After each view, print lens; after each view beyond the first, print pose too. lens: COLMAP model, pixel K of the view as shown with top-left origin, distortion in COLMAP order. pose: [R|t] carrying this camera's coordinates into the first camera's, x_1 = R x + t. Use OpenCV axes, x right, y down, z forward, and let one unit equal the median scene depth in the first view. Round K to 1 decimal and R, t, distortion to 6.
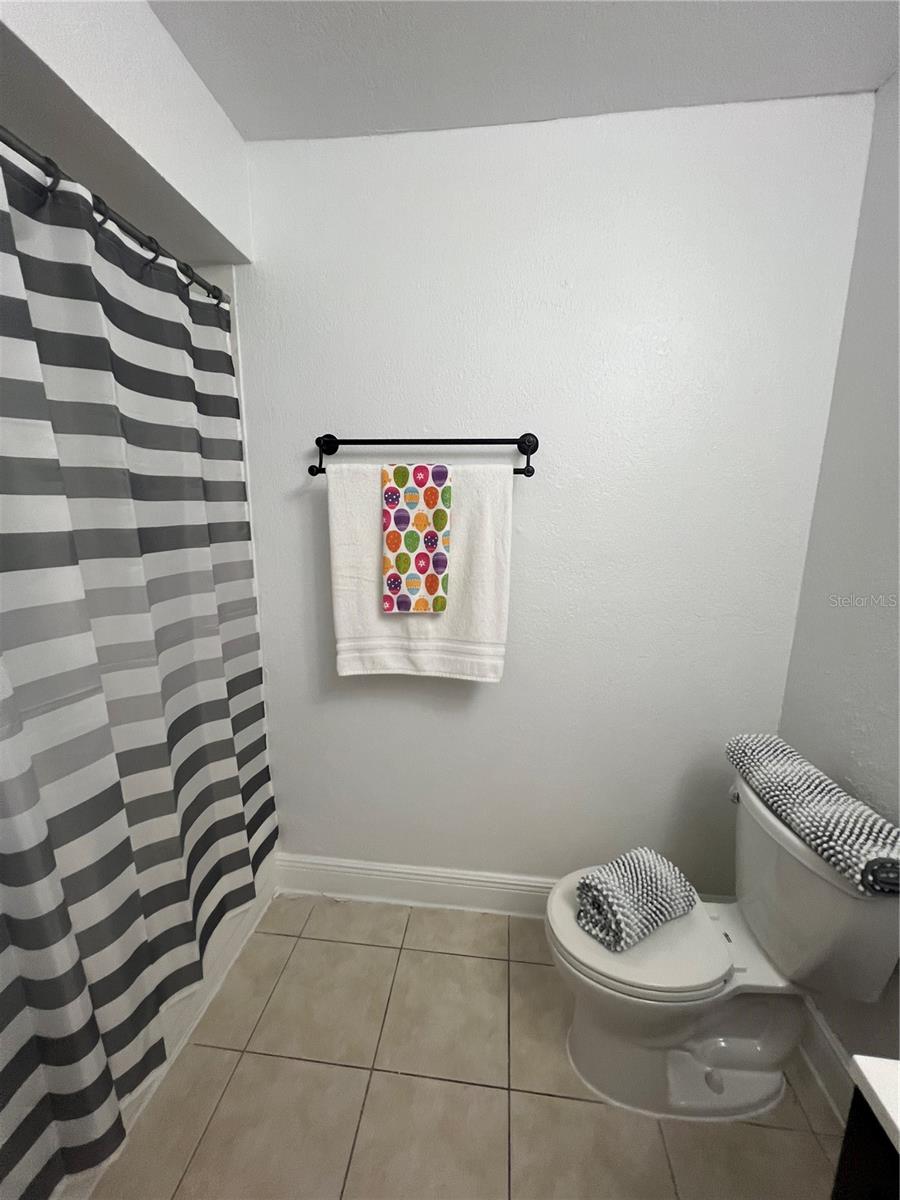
lens RADIAL K [[532.3, 0, 450.0], [0, 532.3, 600.0], [0, 0, 1]] dist [0.017848, 0.000103]
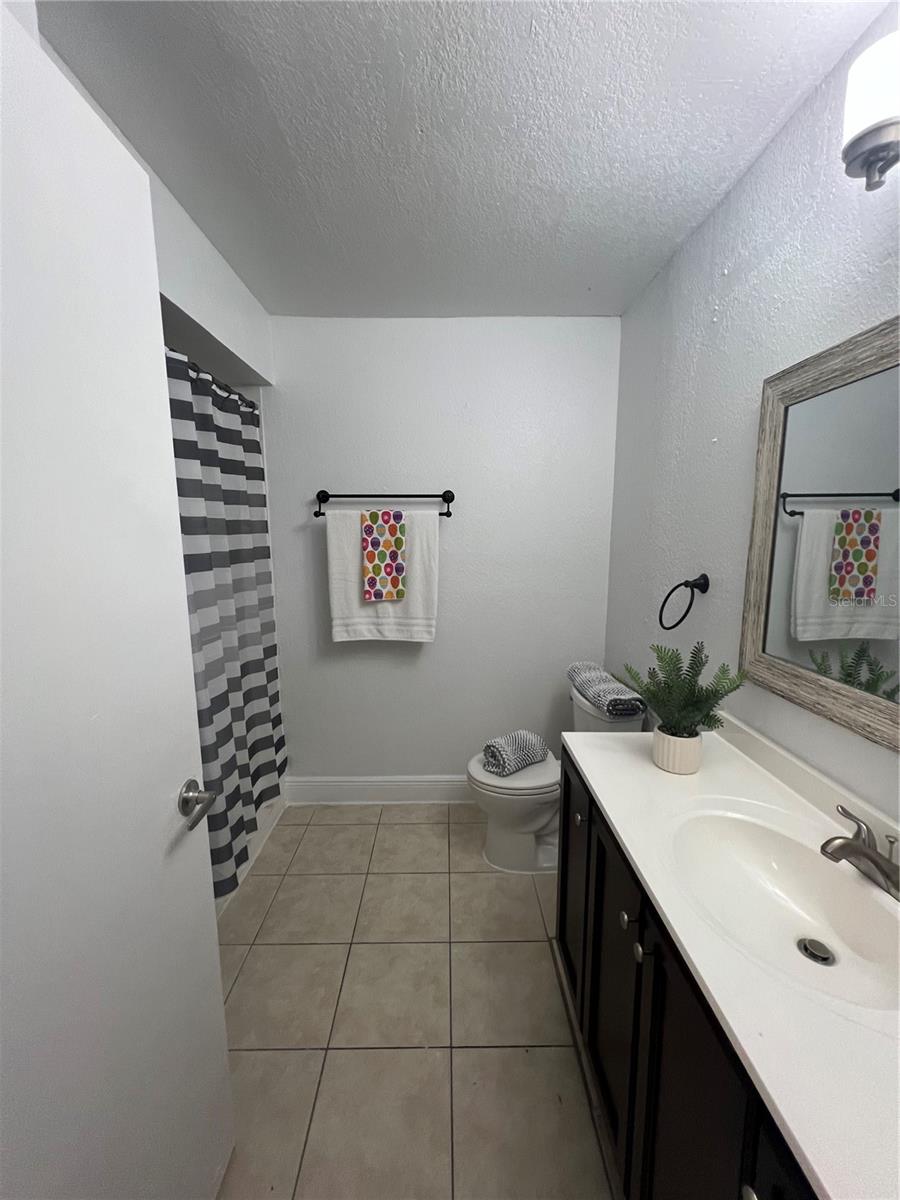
lens RADIAL K [[481.3, 0, 450.0], [0, 481.3, 600.0], [0, 0, 1]] dist [-0.000610, 0.000003]
pose [[0.991220, -0.032462, 0.128174, -0.052564], [0.035173, 0.999202, -0.018949, 0.061884], [-0.127456, 0.023291, 0.991571, -0.508118]]
